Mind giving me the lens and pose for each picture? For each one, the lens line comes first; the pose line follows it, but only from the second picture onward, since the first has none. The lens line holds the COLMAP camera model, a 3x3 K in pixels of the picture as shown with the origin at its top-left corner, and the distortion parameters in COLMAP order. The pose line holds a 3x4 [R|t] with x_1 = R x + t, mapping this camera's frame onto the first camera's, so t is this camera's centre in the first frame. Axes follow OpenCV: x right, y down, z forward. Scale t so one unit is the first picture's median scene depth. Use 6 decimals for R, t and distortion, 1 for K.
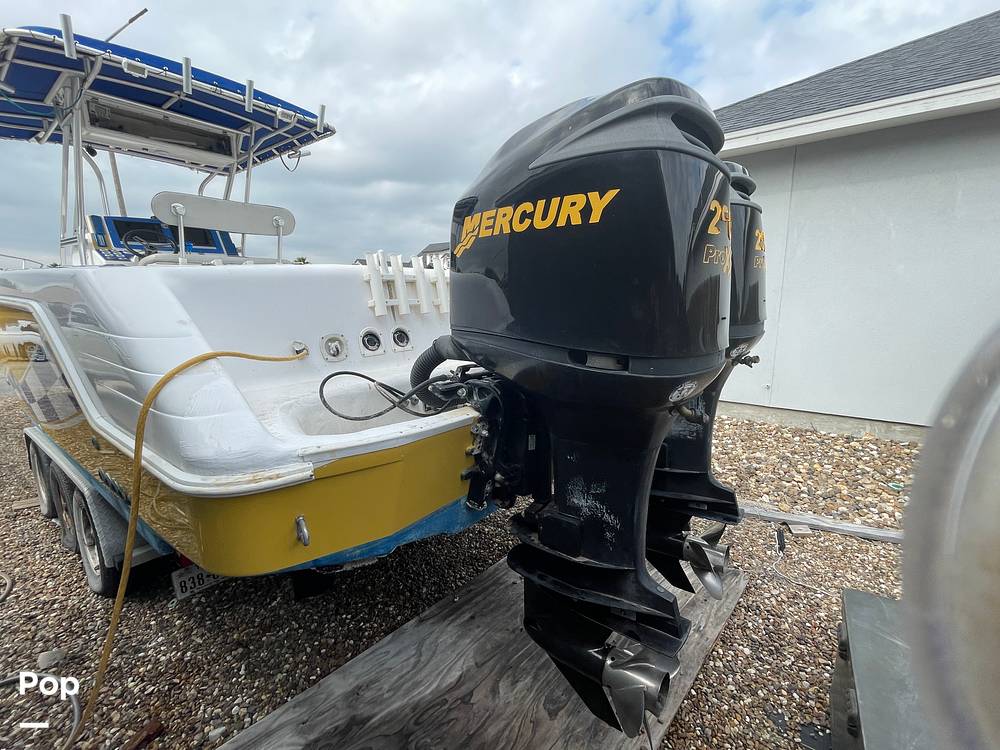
lens RADIAL K [[436.2, 0, 499.8], [0, 436.2, 375.0], [0, 0, 1]] dist [0.002421, -0.002477]
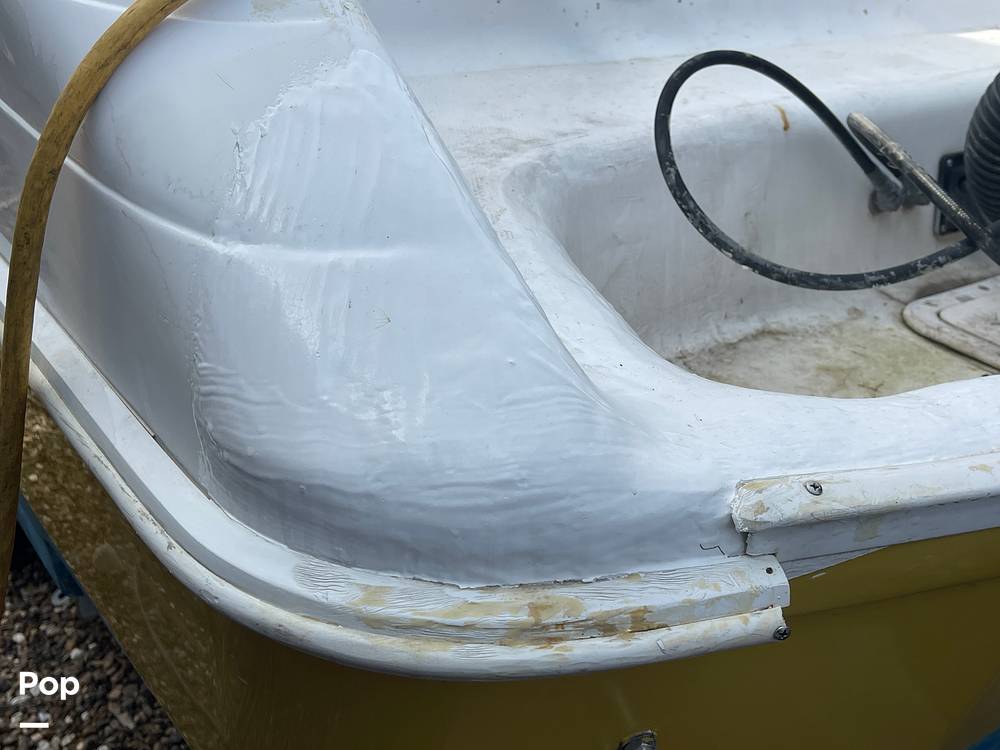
lens RADIAL K [[1152.7, 0, 500.0], [0, 1152.7, 375.0], [0, 0, 1]] dist [0.138321, -0.367965]
pose [[0.954277, 0.191918, -0.229179, -0.237356], [-0.119012, 0.947223, 0.297667, -0.011924], [0.274211, -0.256781, 0.926753, 0.264409]]
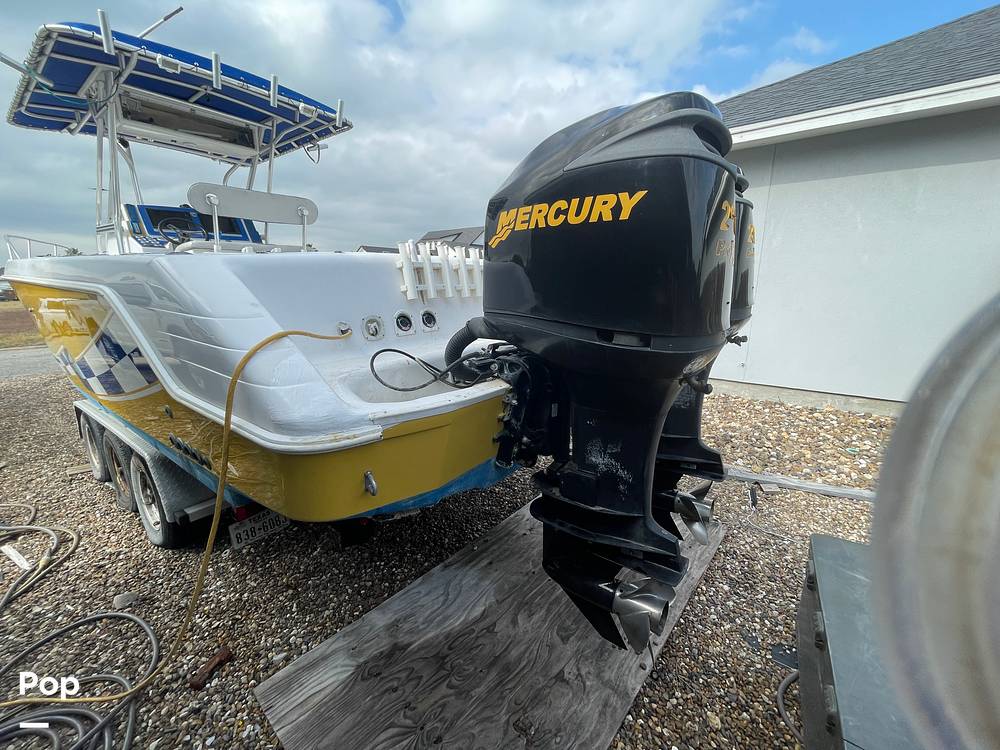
lens RADIAL K [[401.2, 0, 500.0], [0, 401.2, 375.0], [0, 0, 1]] dist [-0.002607, -0.000366]
pose [[0.999825, 0.000041, 0.018696, -0.068043], [-0.000997, 0.998691, 0.051146, 0.005163], [-0.018670, -0.051156, 0.998516, -0.041086]]
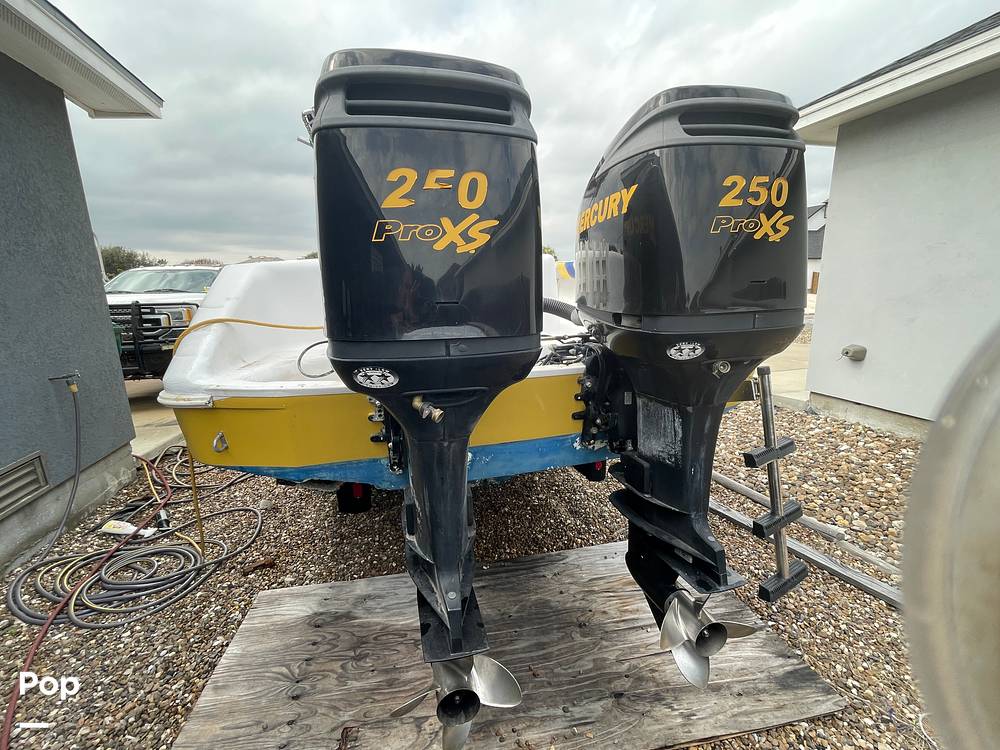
lens RADIAL K [[439.6, 0, 500.0], [0, 439.6, 375.0], [0, 0, 1]] dist [-0.011707, 0.005781]
pose [[0.798590, 0.116796, -0.590435, 0.638925], [-0.095776, 0.993151, 0.066918, -0.031270], [0.594207, 0.003110, 0.804306, 0.209275]]
